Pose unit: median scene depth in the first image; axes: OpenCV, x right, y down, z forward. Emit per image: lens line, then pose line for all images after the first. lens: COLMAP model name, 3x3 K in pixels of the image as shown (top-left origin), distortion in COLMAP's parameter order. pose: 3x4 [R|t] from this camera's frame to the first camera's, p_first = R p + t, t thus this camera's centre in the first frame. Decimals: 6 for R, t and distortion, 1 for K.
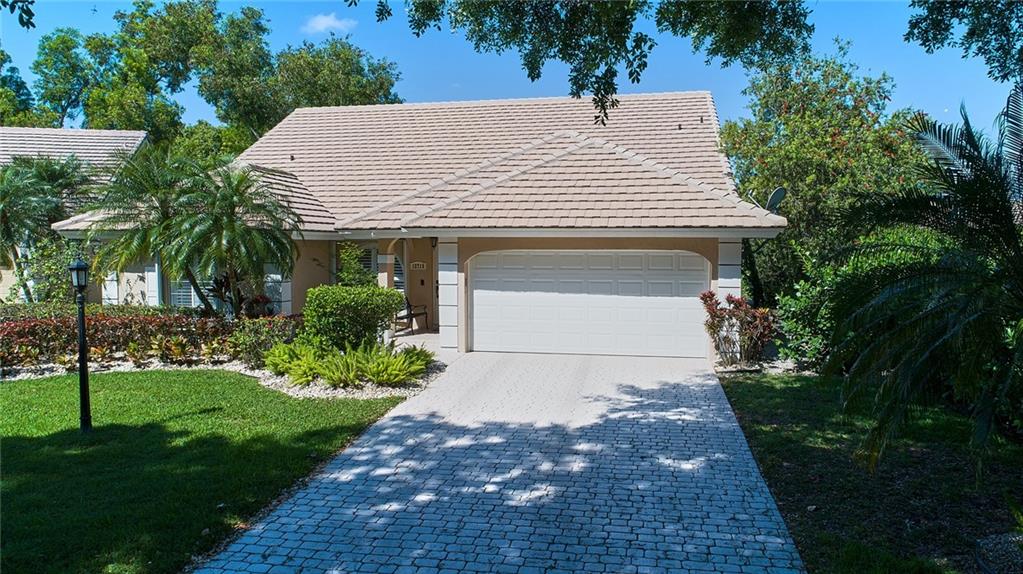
lens RADIAL K [[694.8, 0, 511.5], [0, 694.8, 282.6], [0, 0, 1]] dist [-0.011395, 0.013110]
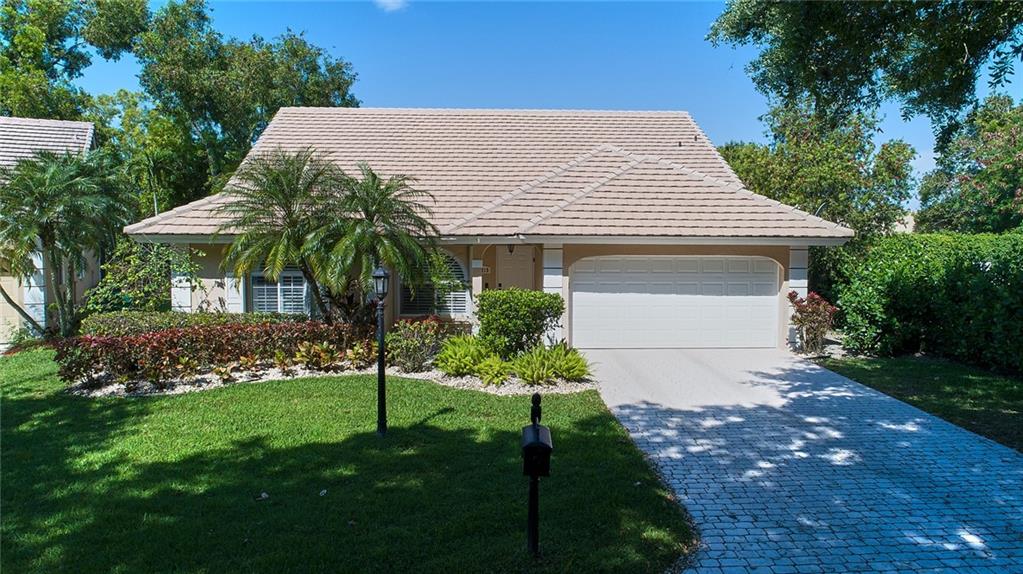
lens RADIAL K [[694.8, 0, 503.6], [0, 694.8, 288.6], [0, 0, 1]] dist [-0.011395, 0.013110]
pose [[0.970366, -0.011715, 0.241357, -0.494440], [0.010236, 0.999920, 0.007381, -0.004989], [-0.241424, -0.004692, 0.970408, -0.029170]]
